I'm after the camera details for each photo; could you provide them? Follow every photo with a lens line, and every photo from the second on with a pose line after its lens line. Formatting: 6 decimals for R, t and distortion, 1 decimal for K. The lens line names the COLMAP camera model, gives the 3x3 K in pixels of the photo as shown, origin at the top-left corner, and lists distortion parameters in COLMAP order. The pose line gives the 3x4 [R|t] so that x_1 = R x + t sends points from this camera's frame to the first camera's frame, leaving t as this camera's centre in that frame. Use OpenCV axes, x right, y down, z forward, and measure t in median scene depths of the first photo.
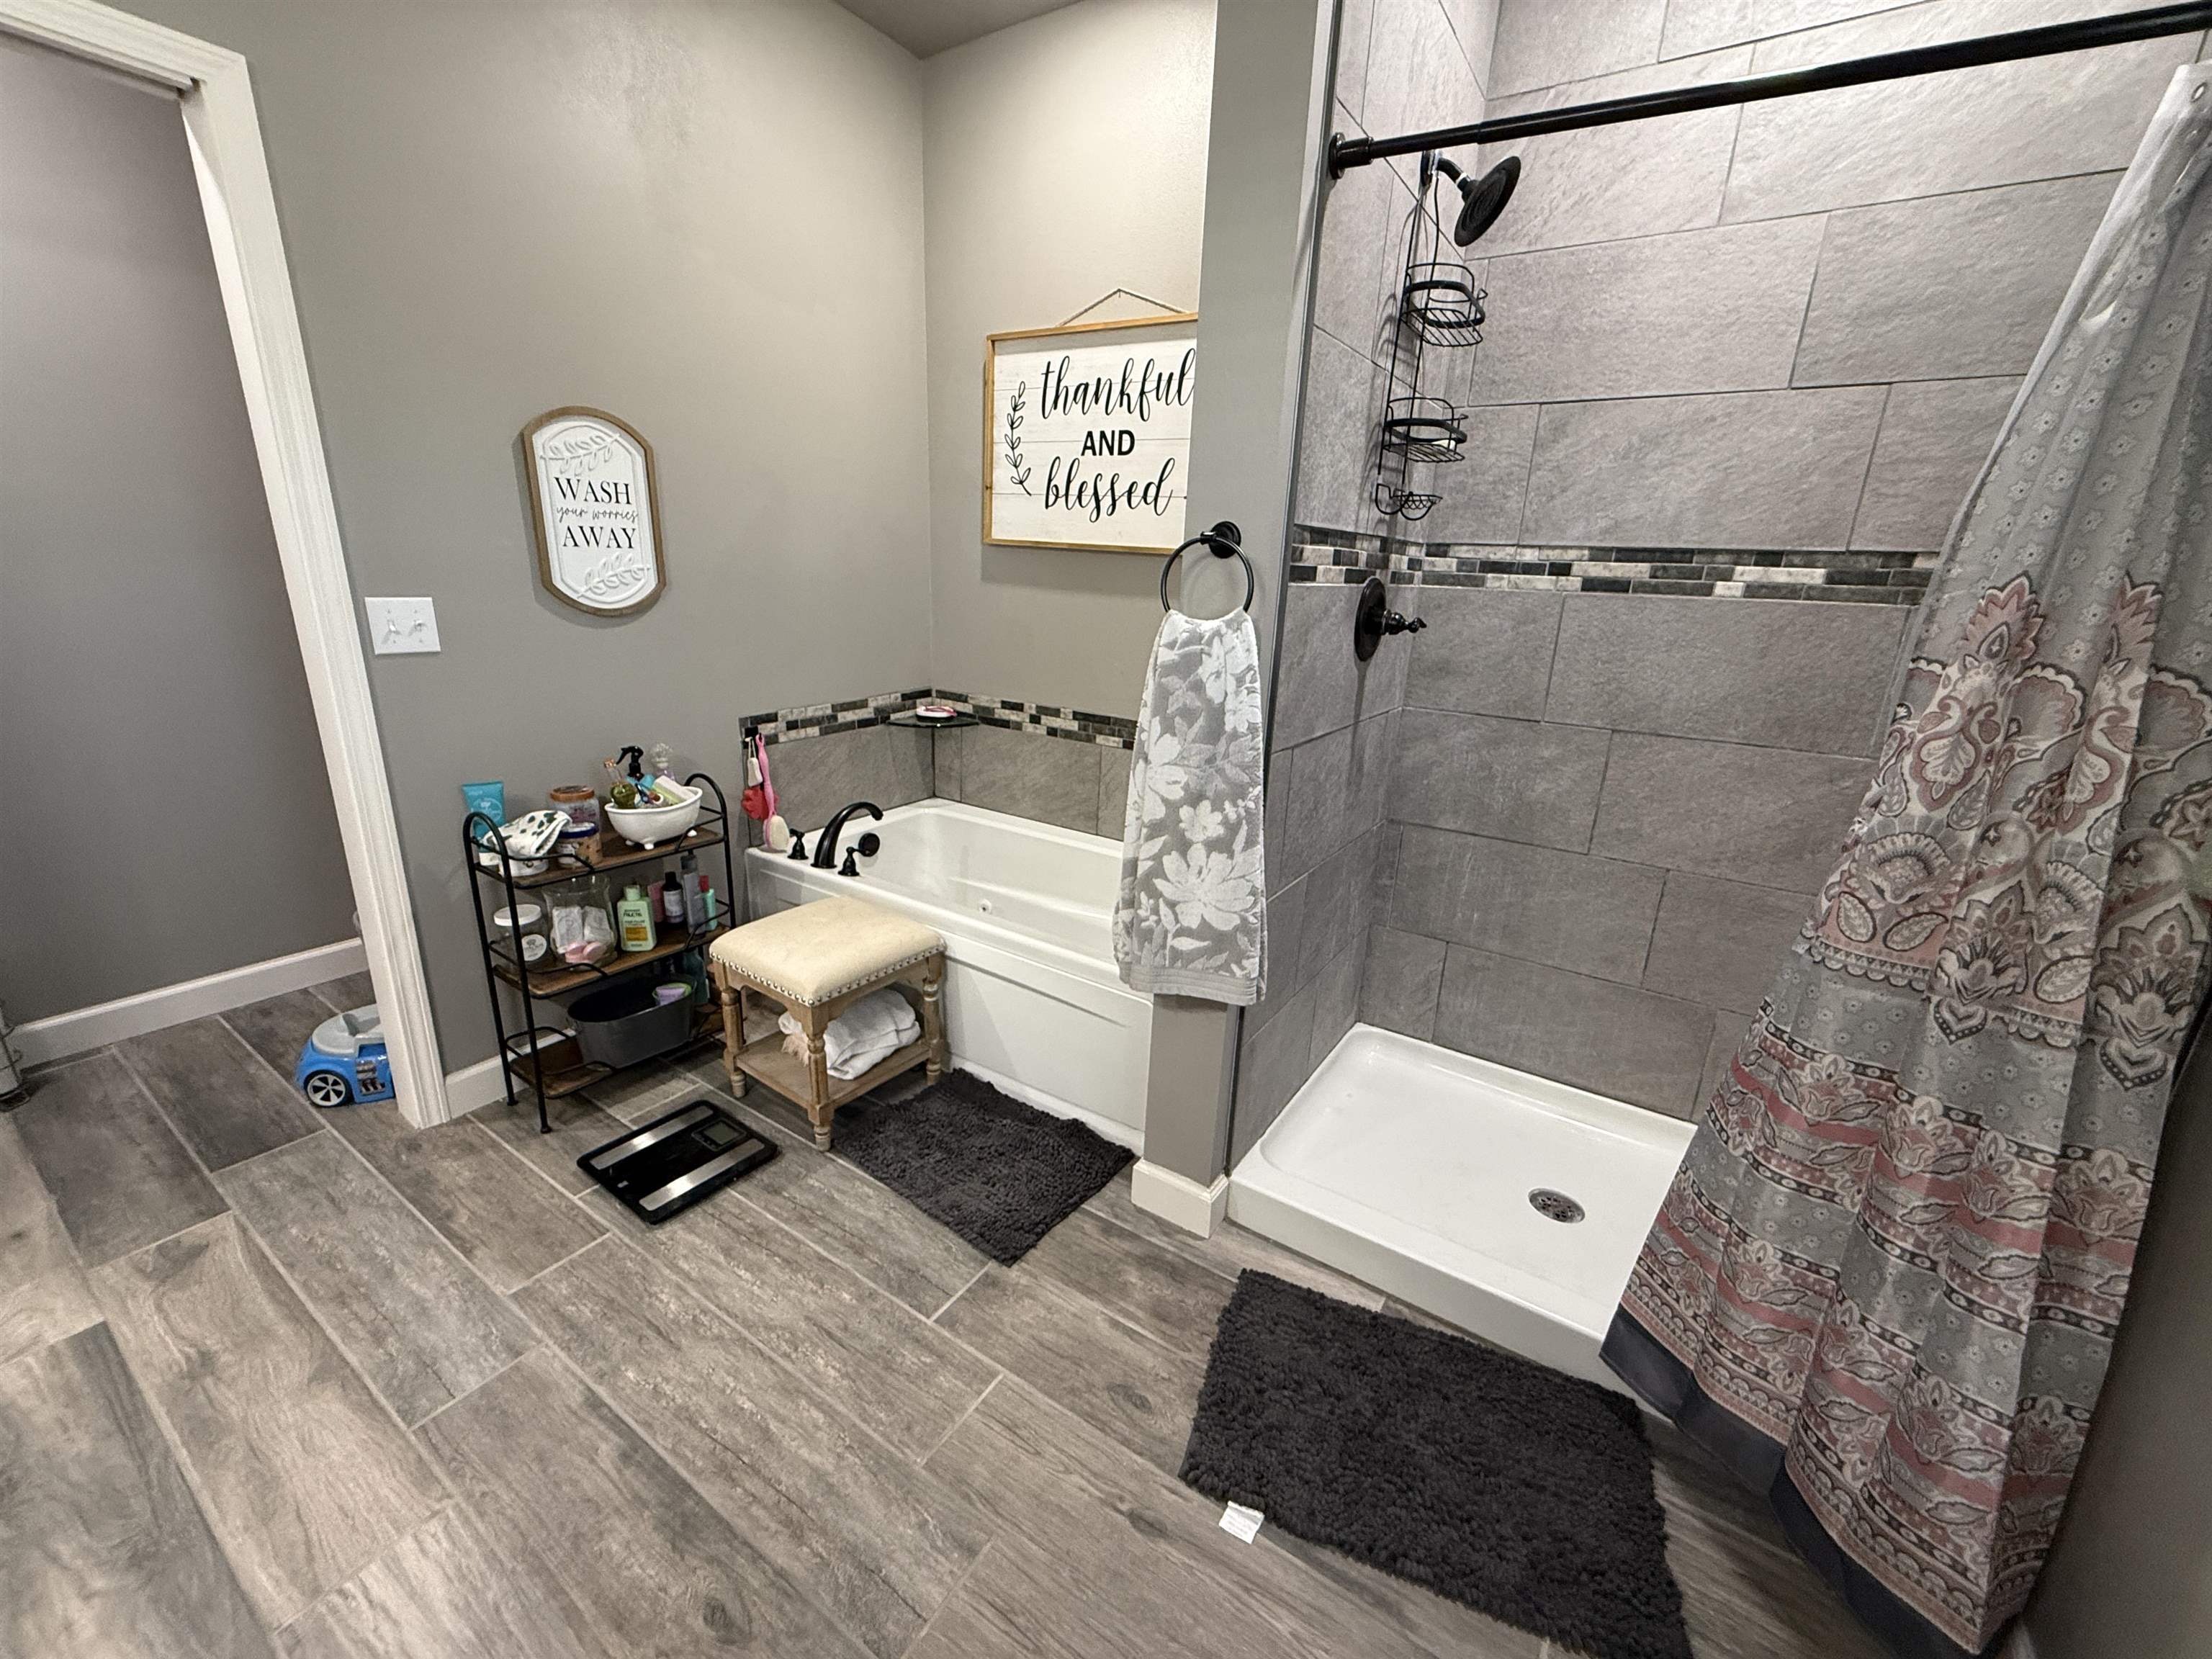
lens RADIAL K [[883.0, 0, 1107.1], [0, 883.0, 829.5], [0, 0, 1]] dist [0.001504, -0.001185]
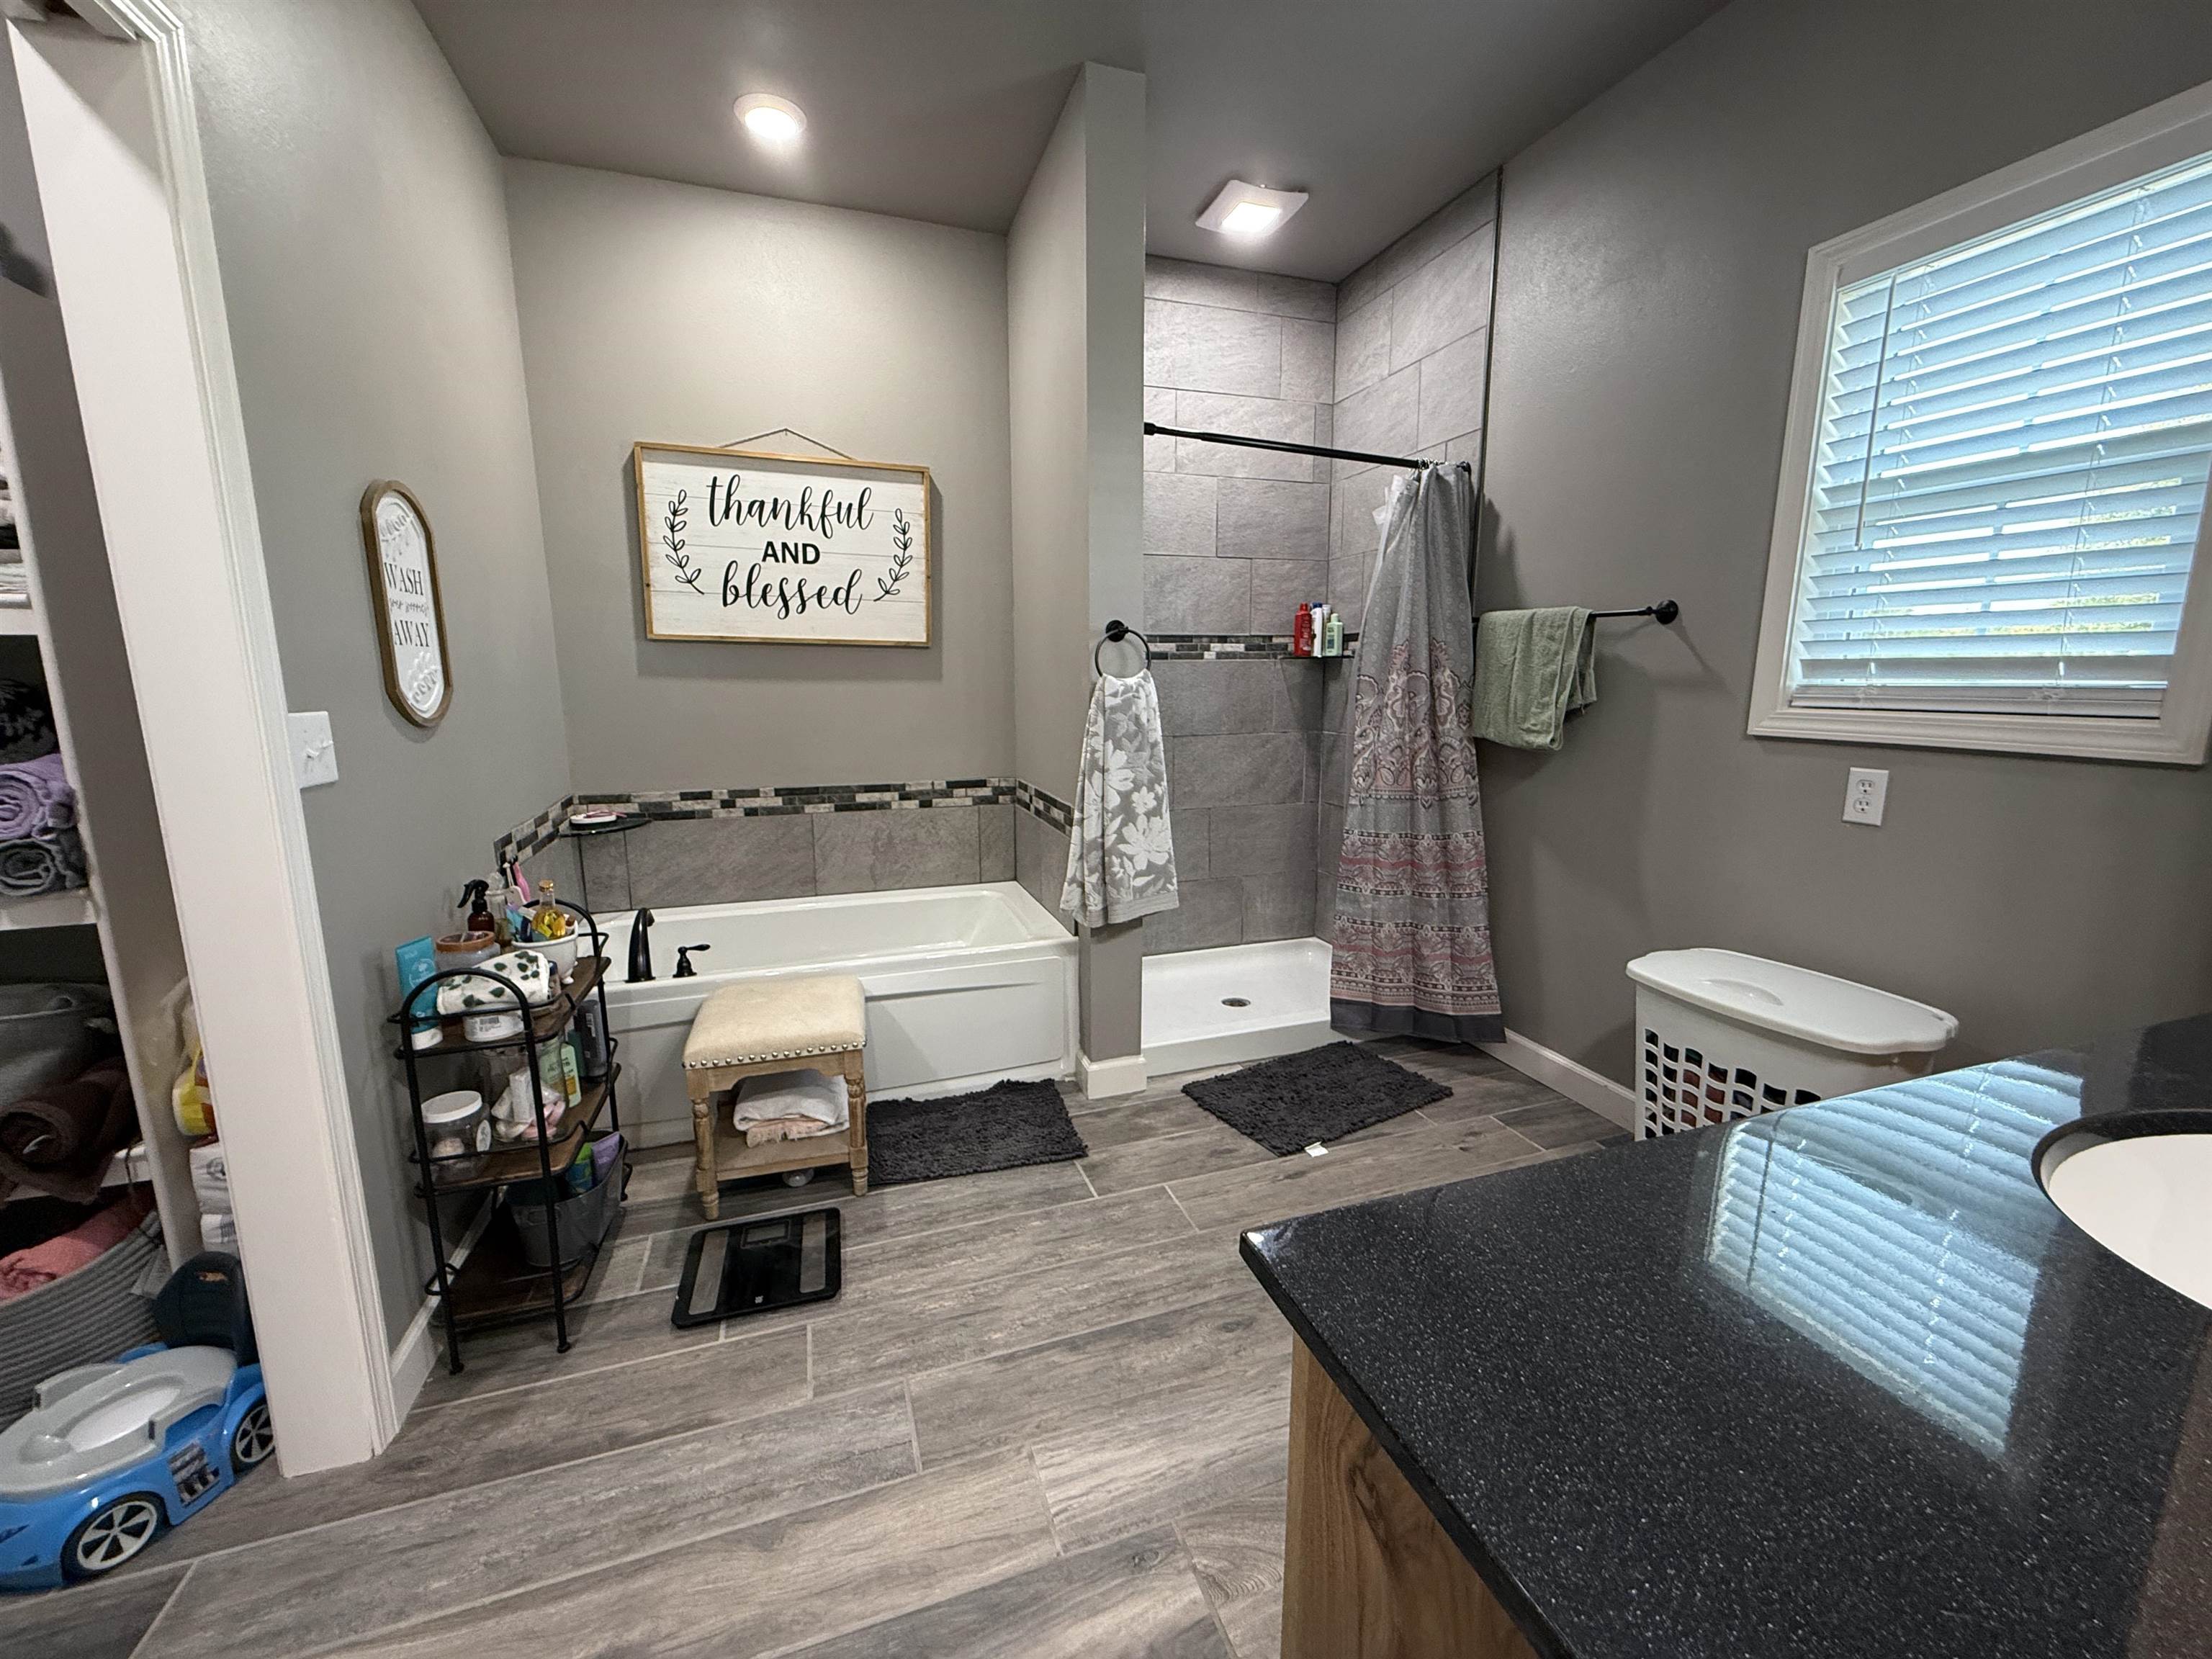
lens RADIAL K [[883.0, 0, 1108.4], [0, 883.0, 827.5], [0, 0, 1]] dist [0.001504, -0.001185]
pose [[0.604851, -0.178112, 0.776164, -0.838647], [0.256998, 0.966174, 0.021441, -0.008221], [-0.753728, 0.186504, 0.630166, 0.026556]]
